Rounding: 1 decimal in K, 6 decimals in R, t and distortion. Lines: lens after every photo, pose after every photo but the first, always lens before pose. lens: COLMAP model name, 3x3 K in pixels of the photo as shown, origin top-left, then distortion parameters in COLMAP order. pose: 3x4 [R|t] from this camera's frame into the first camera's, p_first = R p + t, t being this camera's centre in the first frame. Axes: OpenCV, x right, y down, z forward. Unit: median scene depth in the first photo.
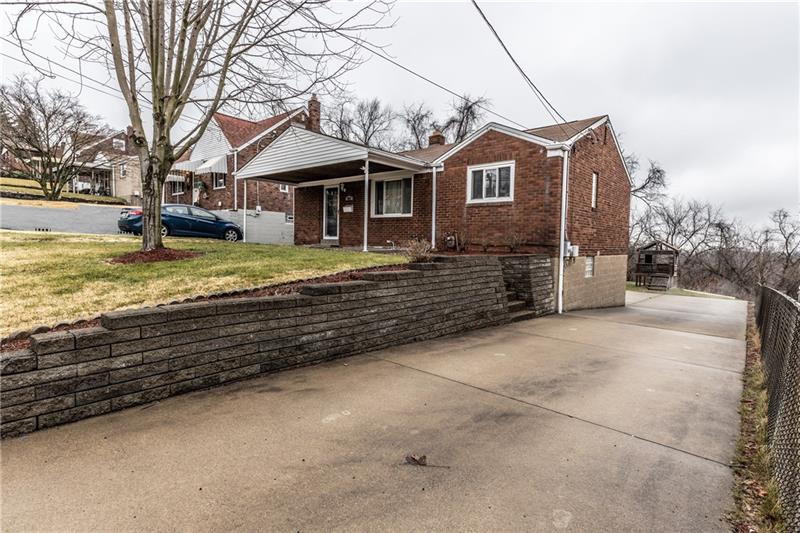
lens RADIAL K [[401.7, 0, 401.6], [0, 401.7, 255.0], [0, 0, 1]] dist [0.020663, -0.000323]
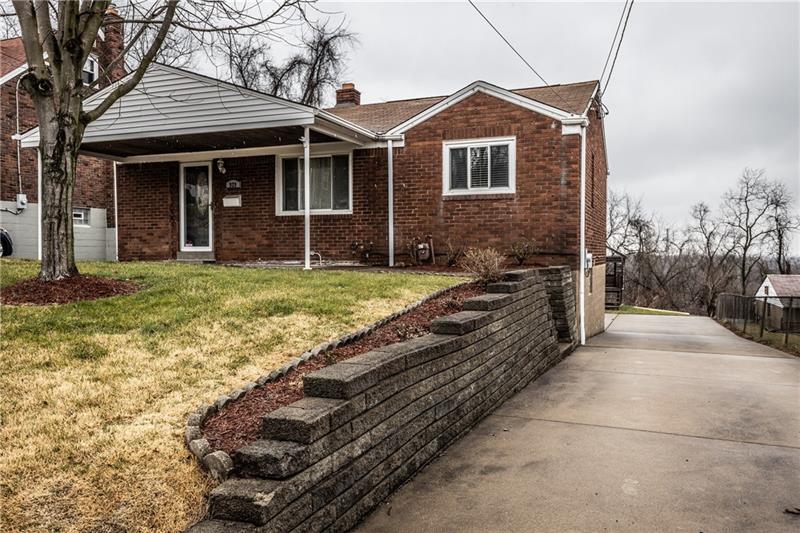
lens RADIAL K [[632.9, 0, 400.0], [0, 632.9, 266.5], [0, 0, 1]] dist [0.006383, 0.003501]
pose [[0.946225, -0.028374, 0.322264, -0.261987], [0.030636, 0.999529, -0.001950, -0.006887], [-0.322057, 0.011718, 0.946648, 0.000913]]
